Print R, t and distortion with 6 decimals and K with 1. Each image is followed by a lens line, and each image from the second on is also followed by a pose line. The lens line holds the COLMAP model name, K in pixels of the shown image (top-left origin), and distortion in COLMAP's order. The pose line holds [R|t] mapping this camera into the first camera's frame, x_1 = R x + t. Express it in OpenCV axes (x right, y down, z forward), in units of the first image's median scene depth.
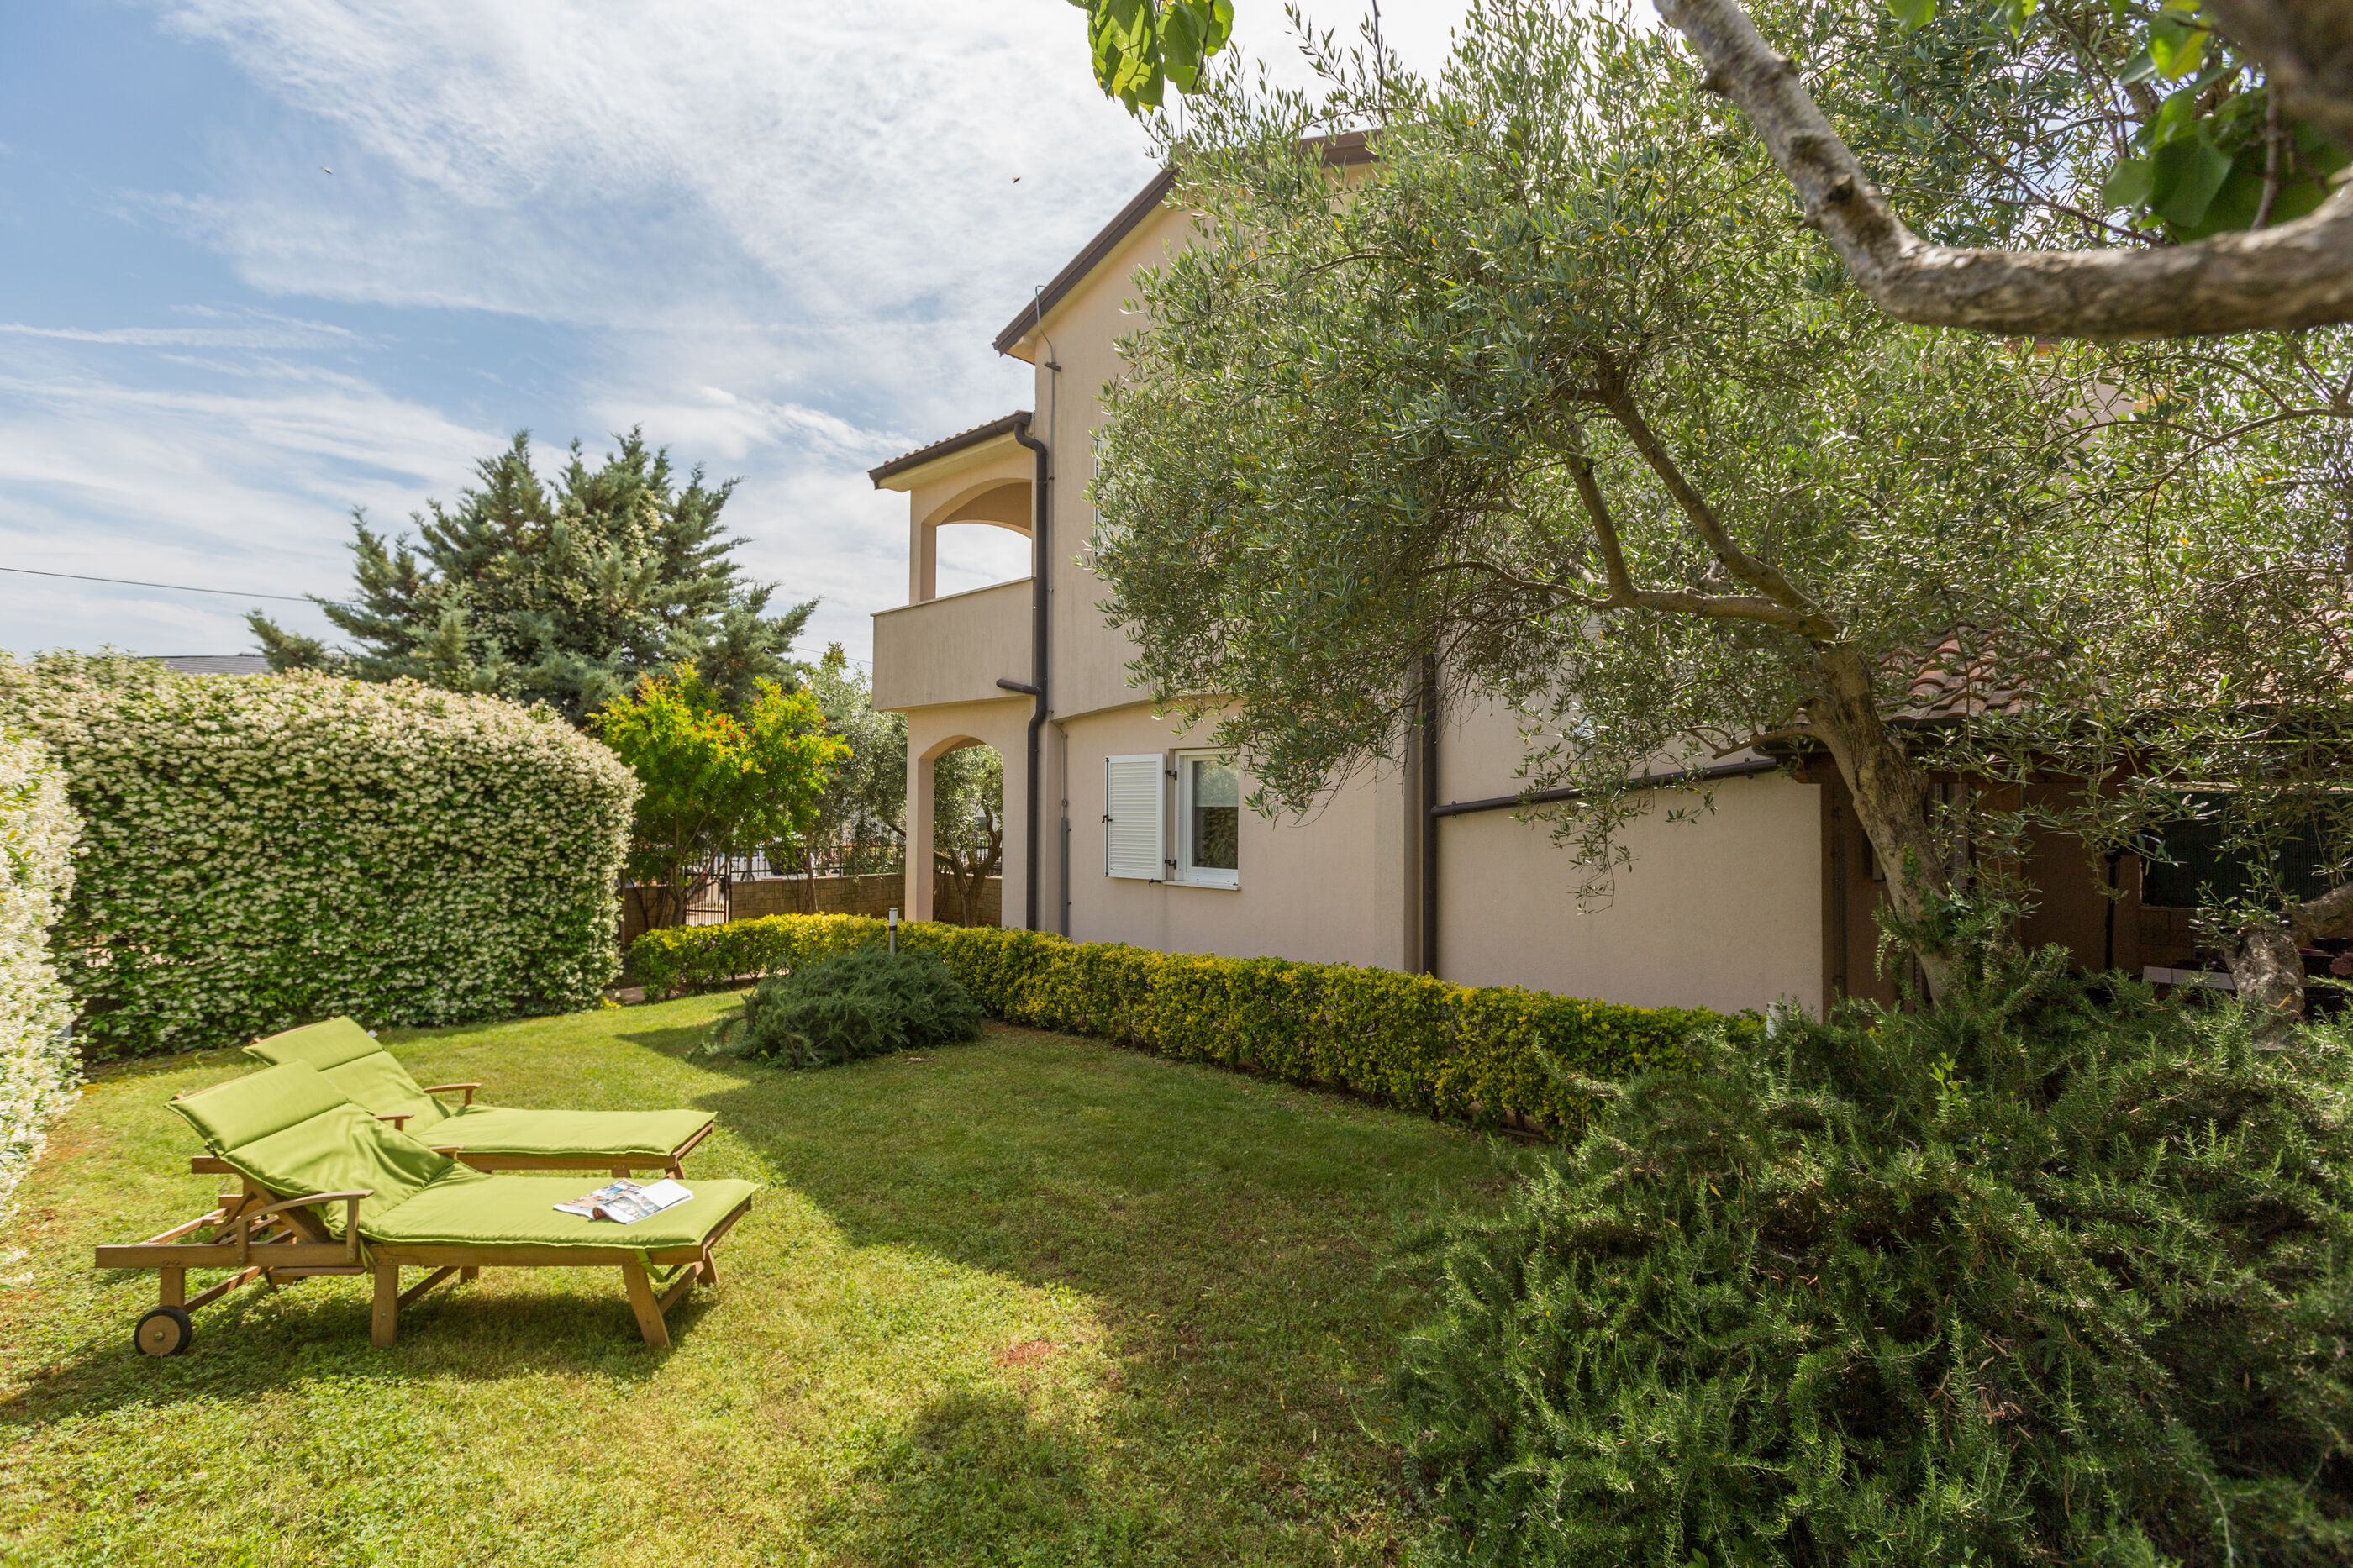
lens RADIAL K [[1019.9, 0, 1158.2], [0, 1019.9, 785.3], [0, 0, 1]] dist [0.007920, -0.002078]
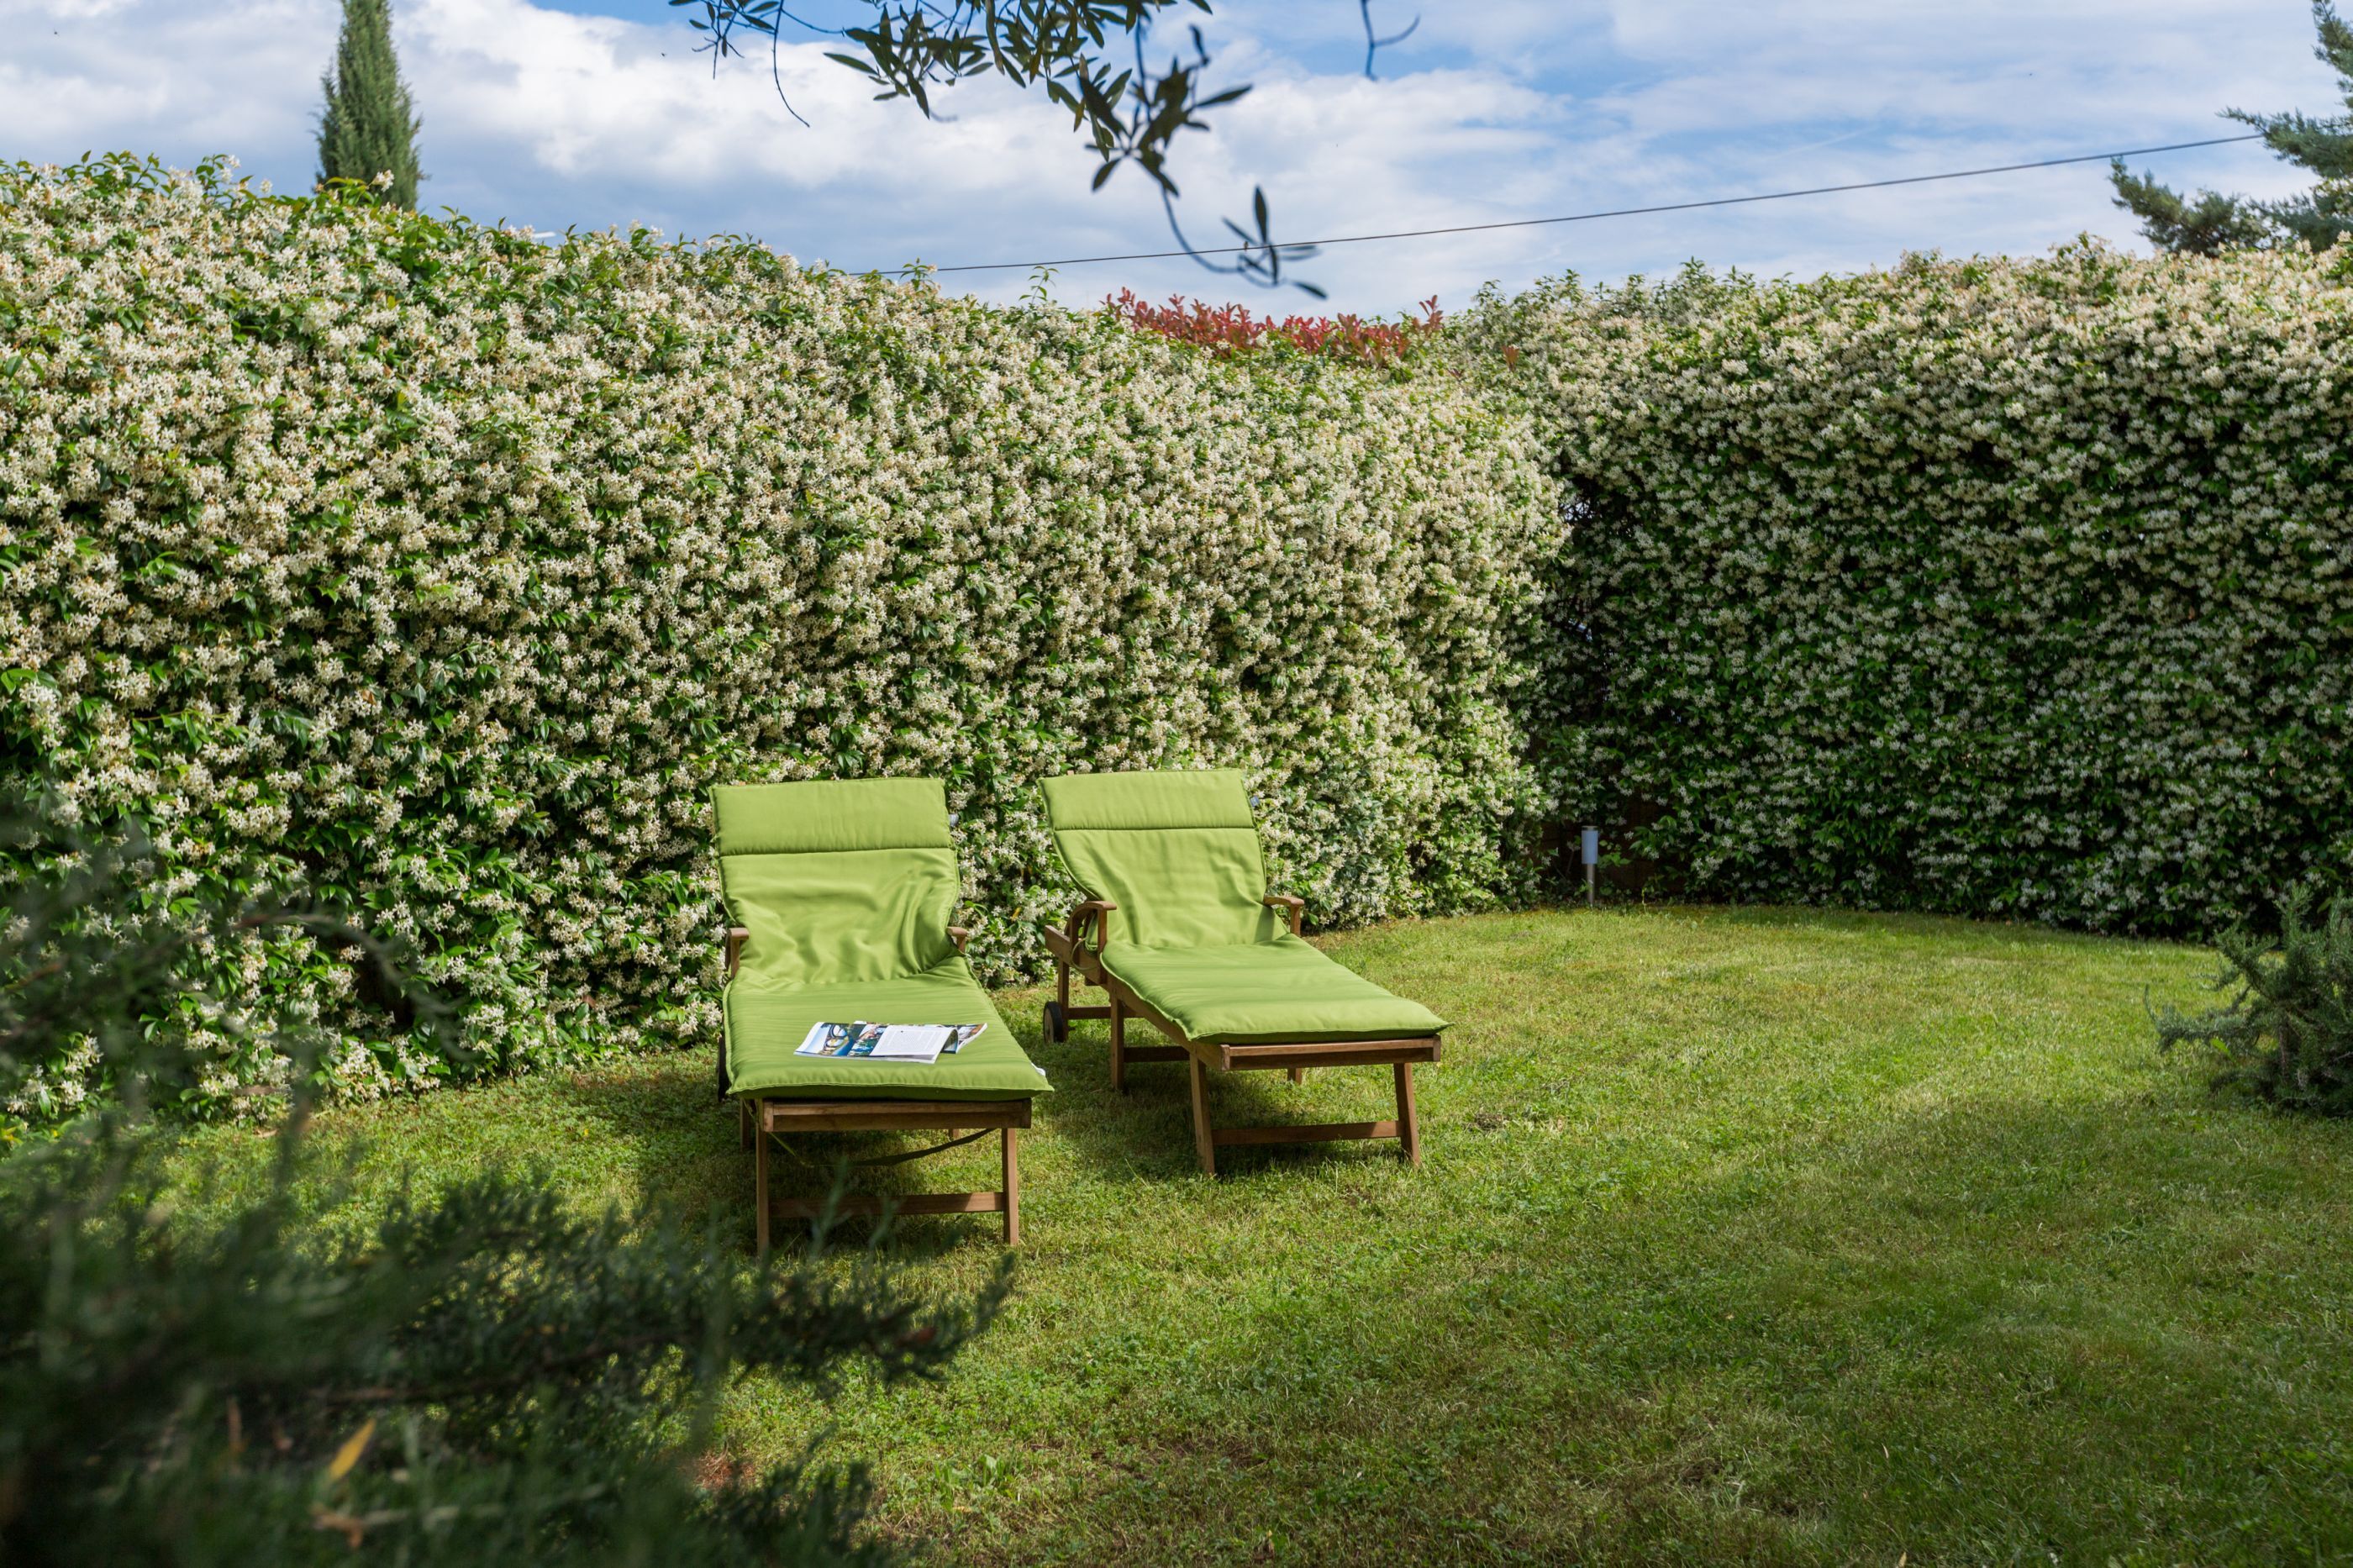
lens RADIAL K [[2365.8, 0, 1218.0], [0, 2365.8, 767.3], [0, 0, 1]] dist [-0.000529, 0.000000]
pose [[0.181107, 0.048423, -0.982271, 0.348318], [0.040089, 0.997593, 0.056570, 0.075058], [0.982646, -0.049623, 0.178730, 0.388588]]
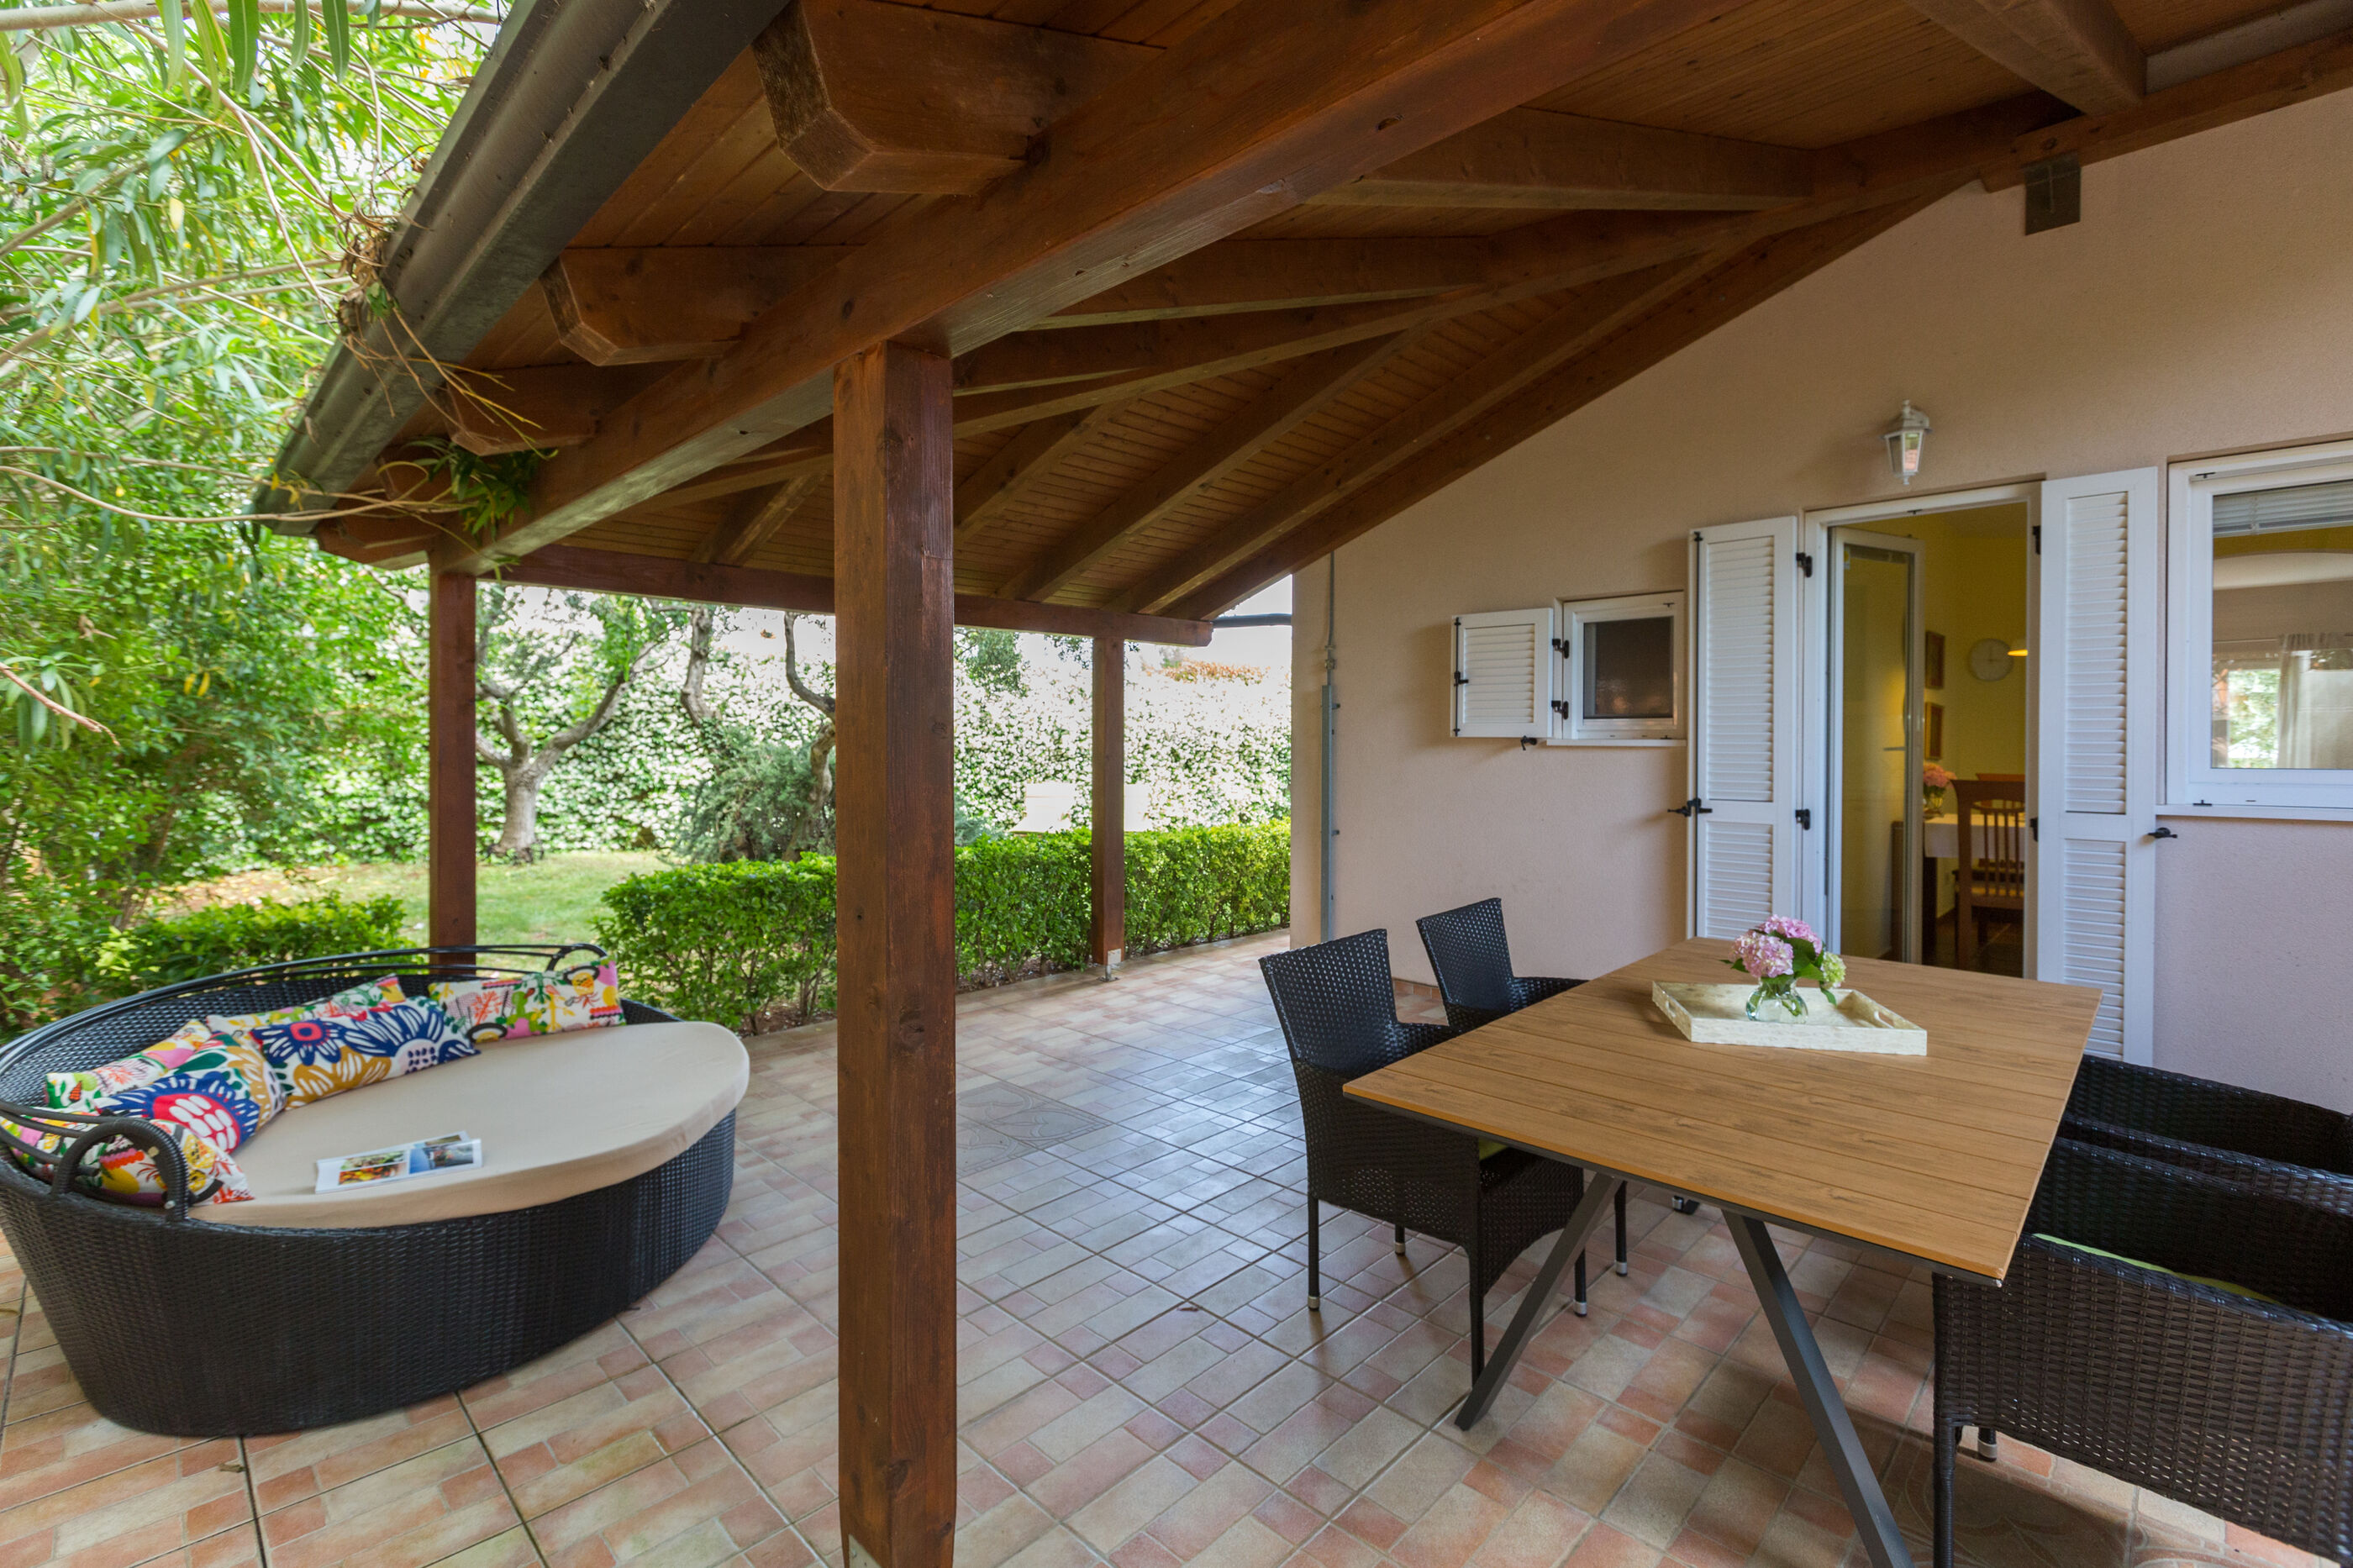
lens RADIAL K [[1019.9, 0, 1175.4], [0, 1019.9, 749.6], [0, 0, 1]] dist [0.007920, -0.002078]
pose [[-0.001353, -0.006320, -0.999979, 1.060303], [0.021927, 0.999739, -0.006348, 0.078260], [0.999759, -0.021935, -0.001214, 0.573006]]
